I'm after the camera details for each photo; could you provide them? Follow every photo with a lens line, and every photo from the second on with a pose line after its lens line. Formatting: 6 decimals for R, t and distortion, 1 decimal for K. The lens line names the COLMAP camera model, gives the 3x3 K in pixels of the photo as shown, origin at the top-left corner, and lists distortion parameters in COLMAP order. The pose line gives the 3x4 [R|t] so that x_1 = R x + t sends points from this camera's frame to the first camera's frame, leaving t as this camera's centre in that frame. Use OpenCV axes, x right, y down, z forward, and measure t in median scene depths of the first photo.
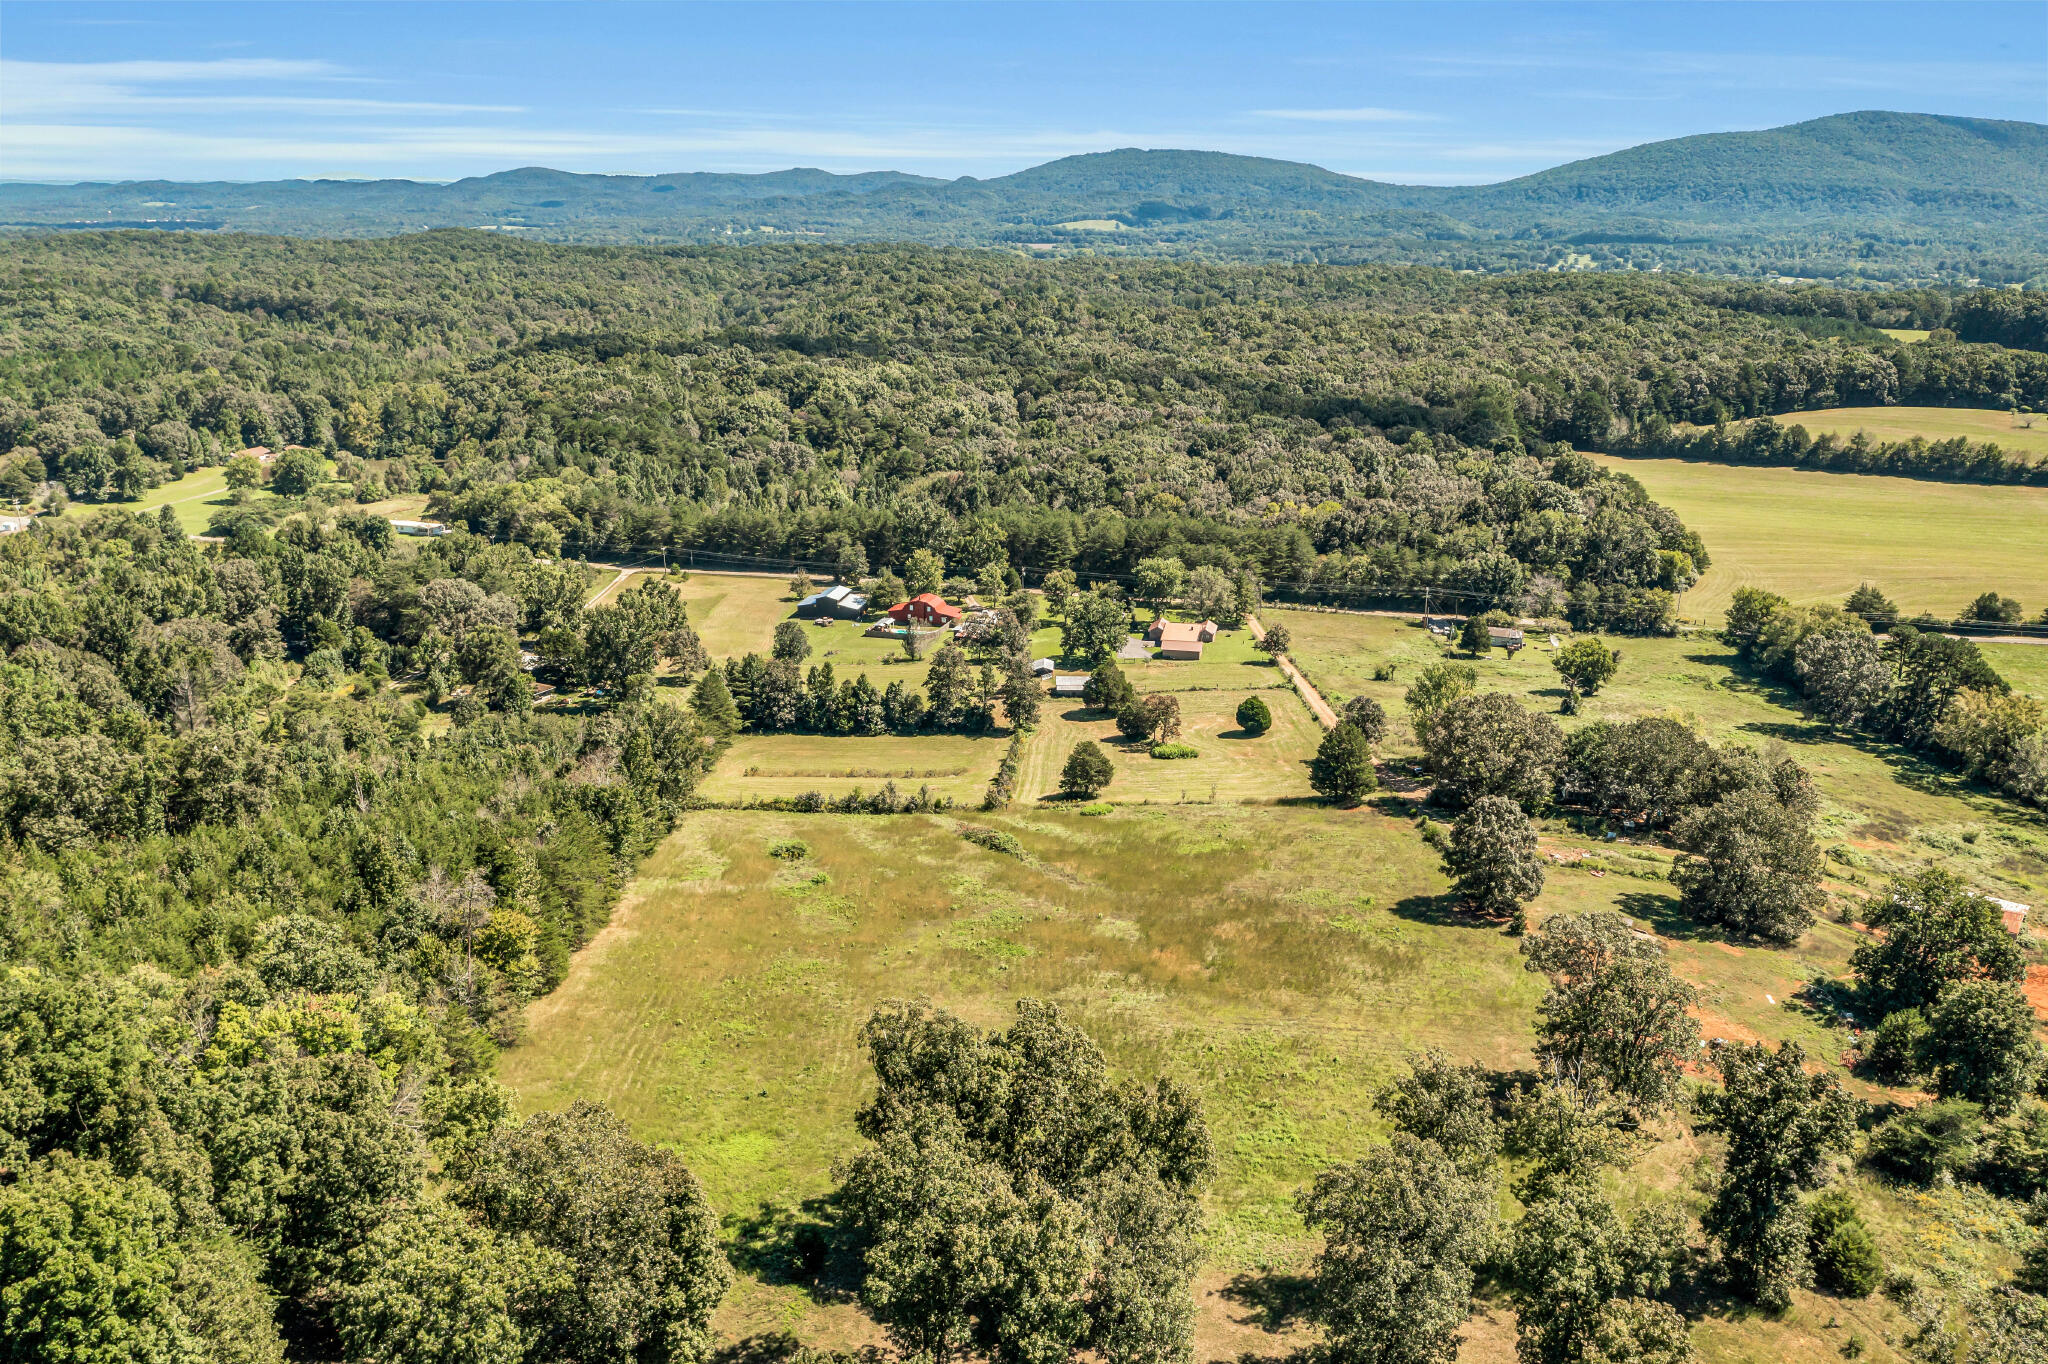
lens RADIAL K [[1643.9, 0, 1016.3], [0, 1643.9, 679.6], [0, 0, 1]] dist [-0.009865, 0.013338]
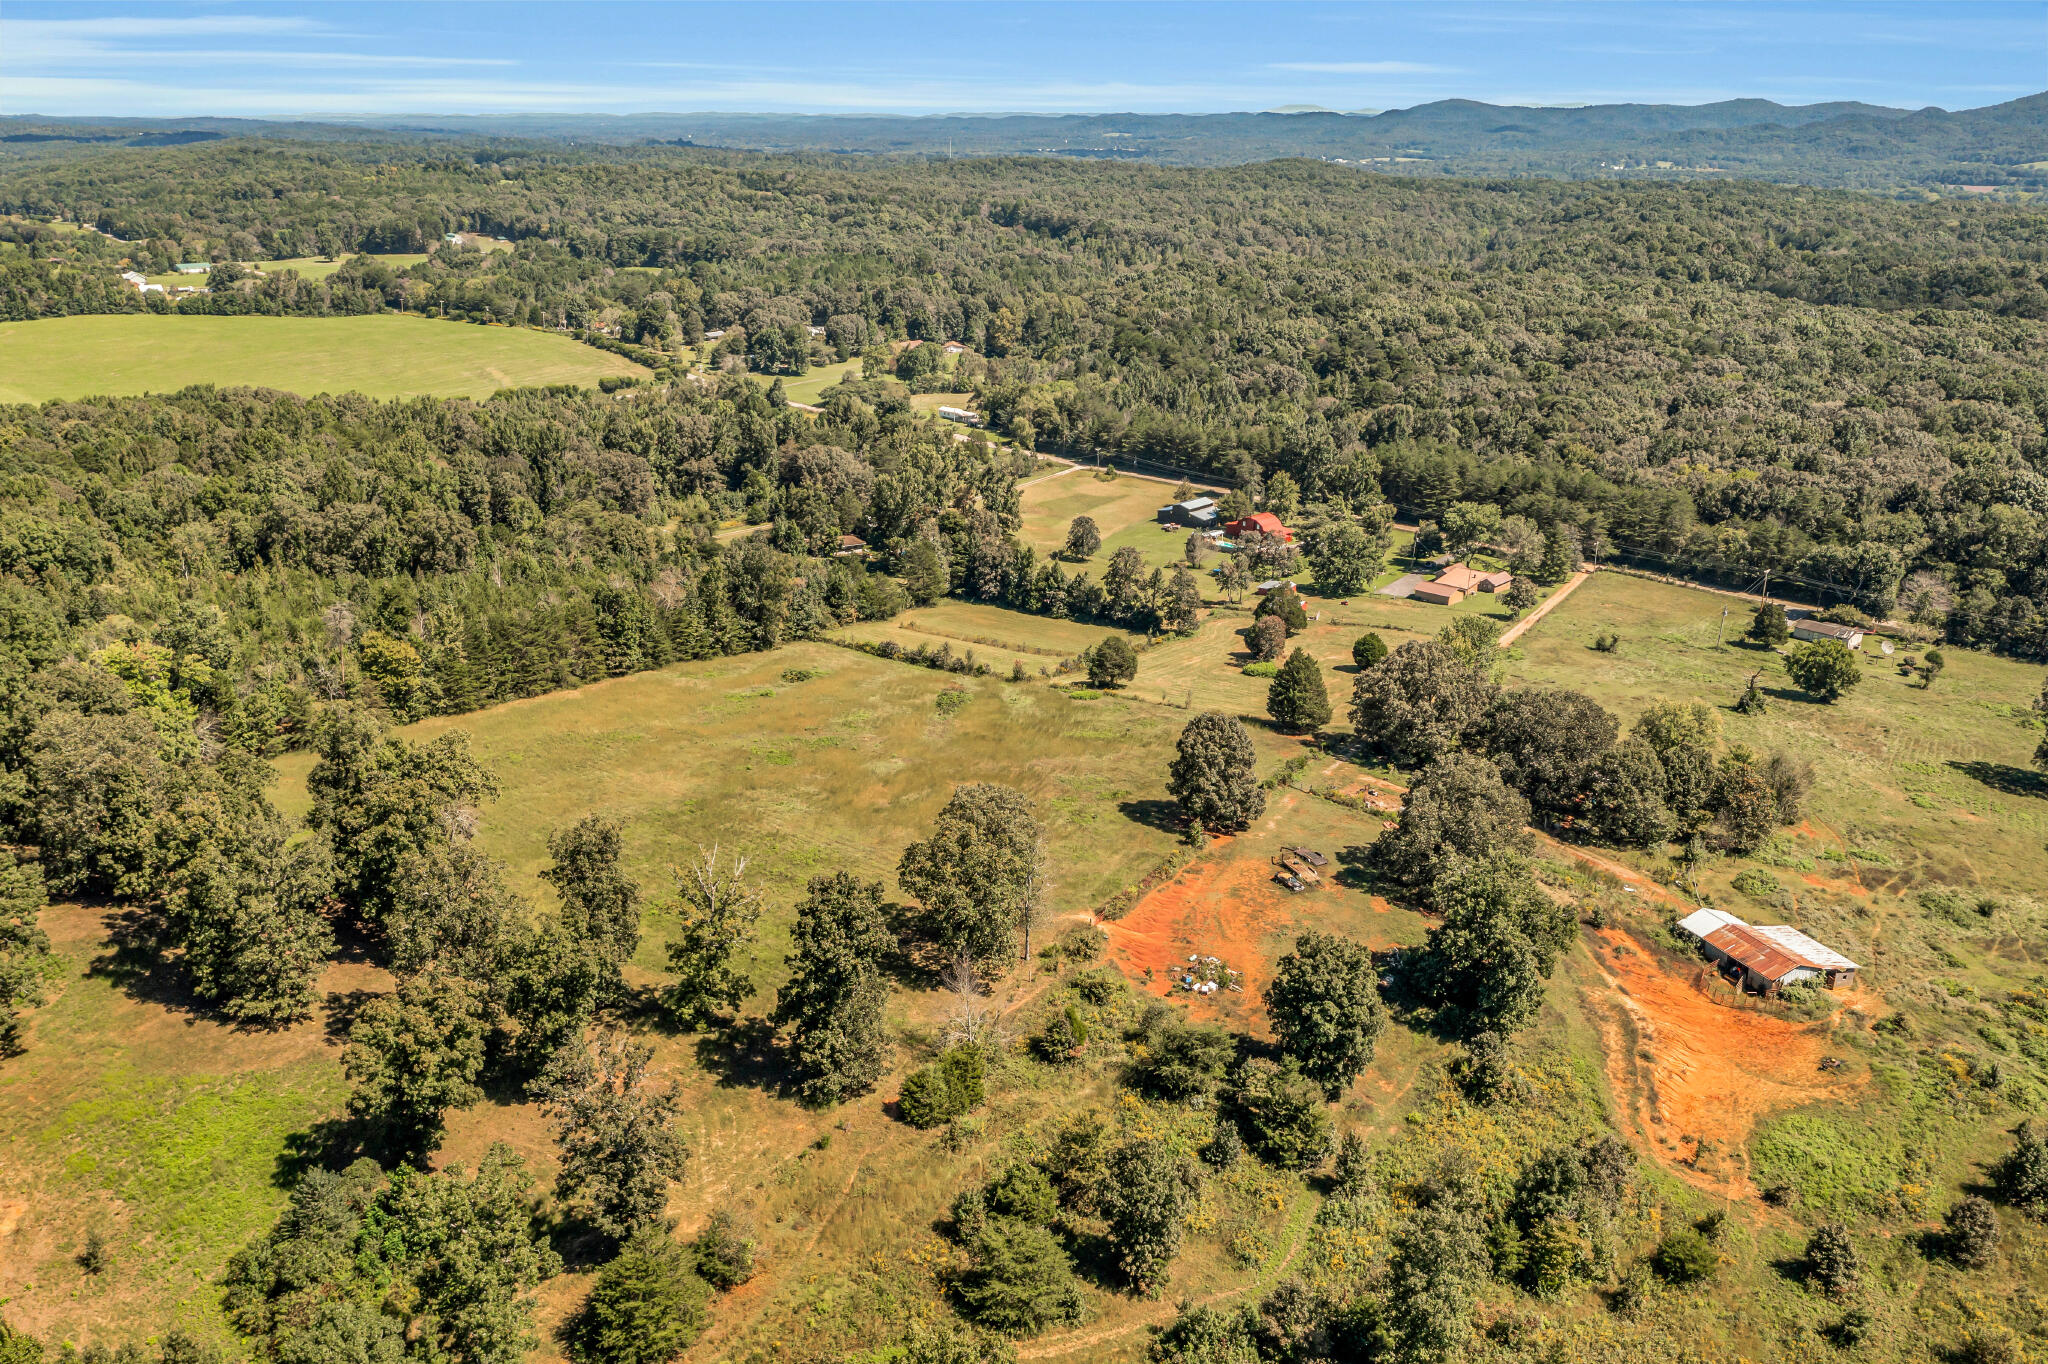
lens RADIAL K [[1643.9, 0, 1016.3], [0, 1643.9, 679.6], [0, 0, 1]] dist [-0.009865, 0.013338]
pose [[0.858011, 0.166845, -0.485777, 0.322663], [-0.148424, 0.985962, 0.076482, -0.004322], [0.491719, 0.006479, 0.870730, 0.018489]]
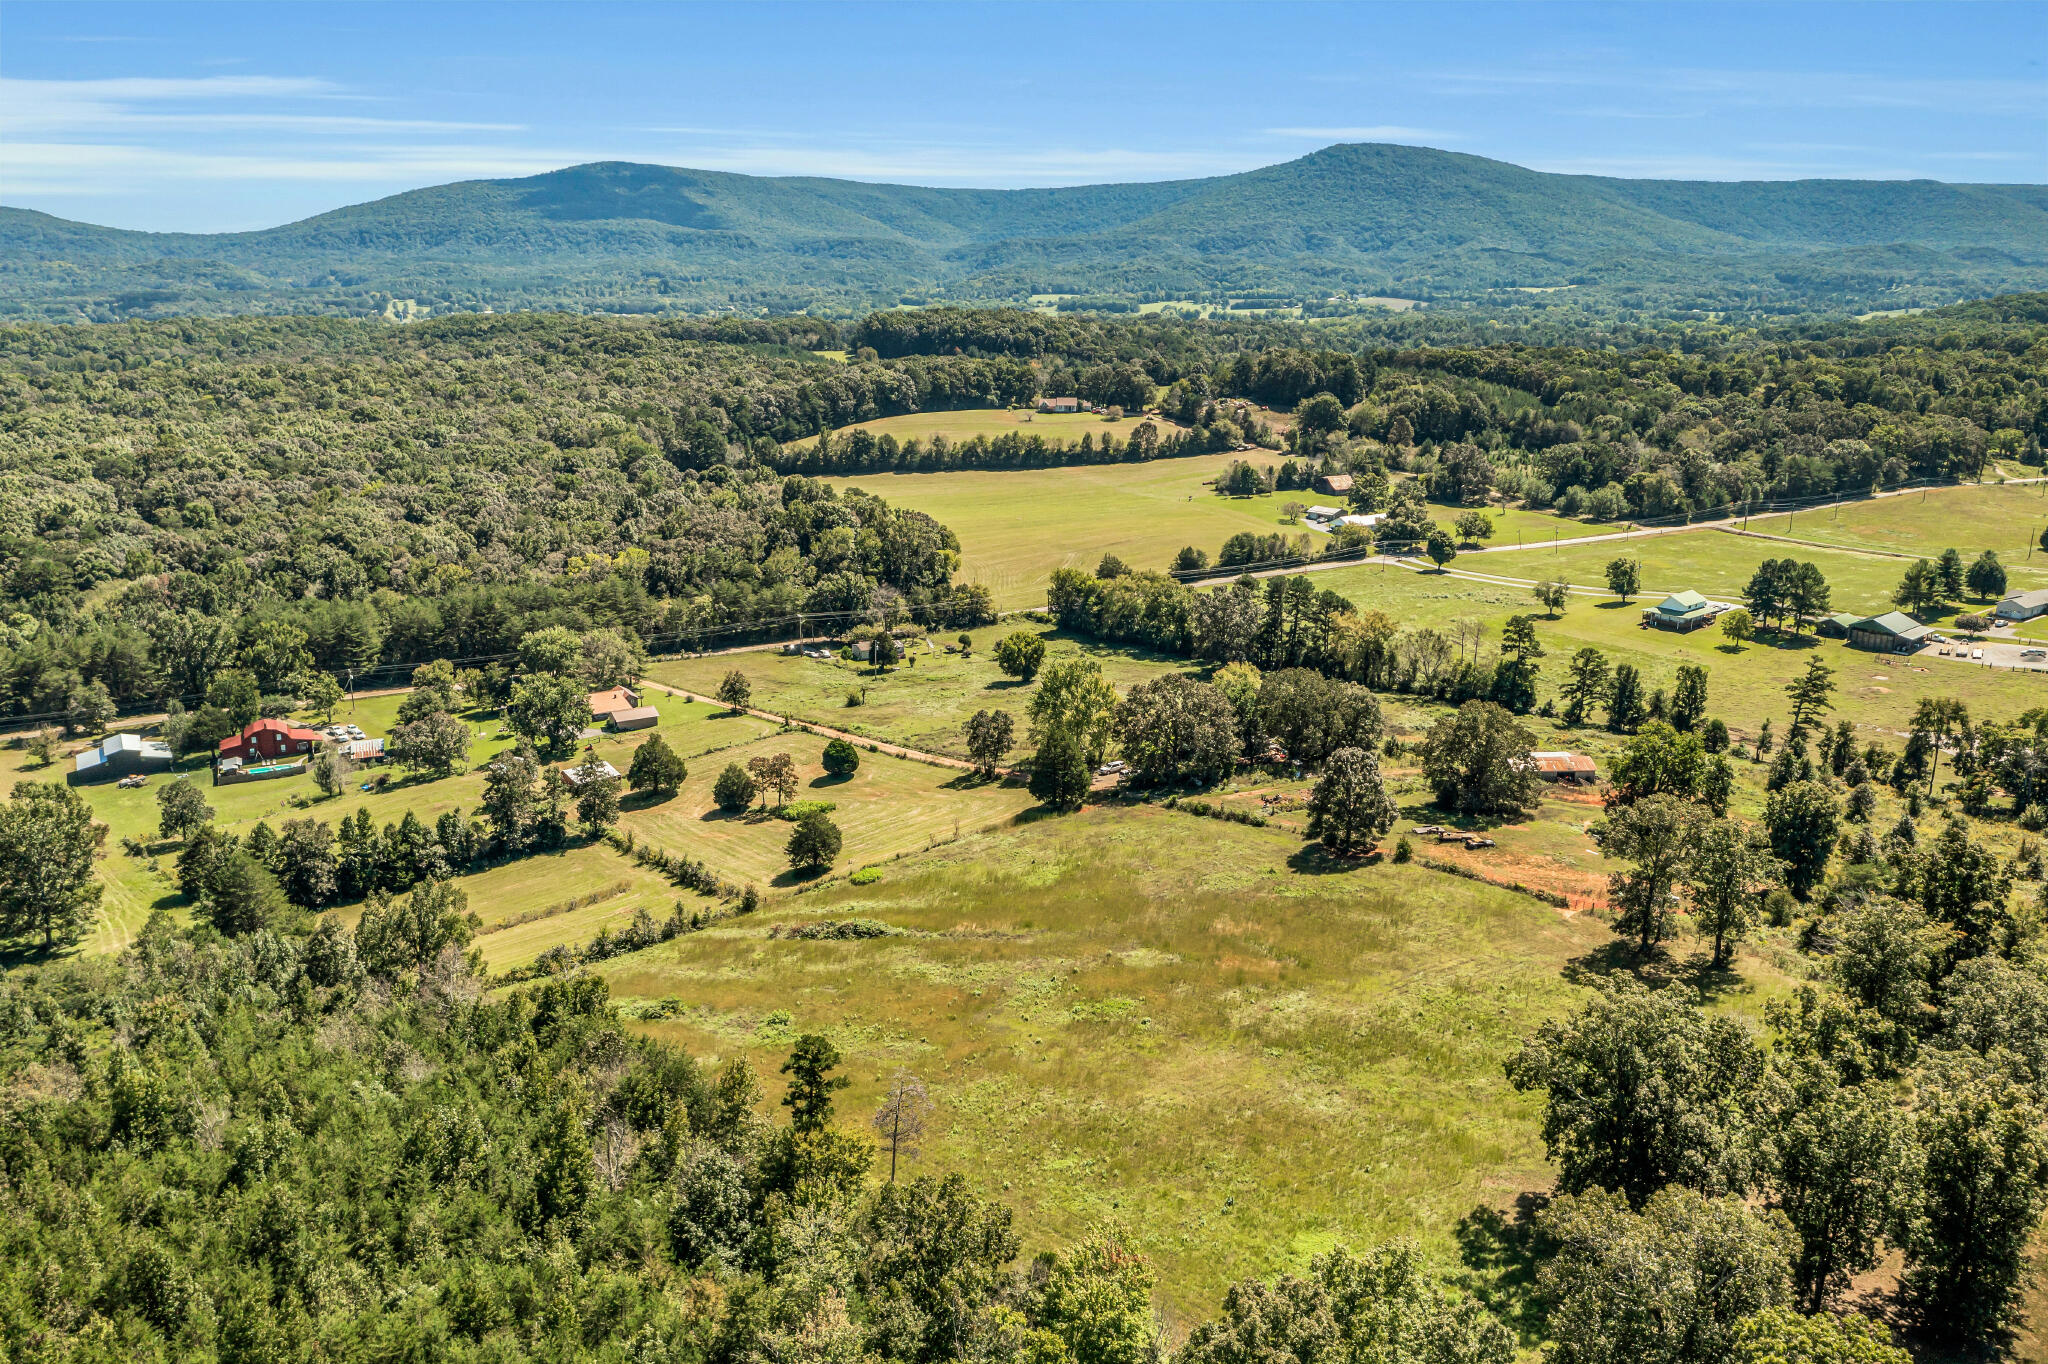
lens RADIAL K [[1661.5, 0, 1024.0], [0, 1661.5, 682.0], [0, 0, 1]] dist [-0.000379, 0.002966]
pose [[0.748563, -0.180500, 0.638023, -0.279606], [0.198793, 0.979065, 0.043748, -0.030665], [-0.632562, 0.094086, 0.768774, 0.131749]]
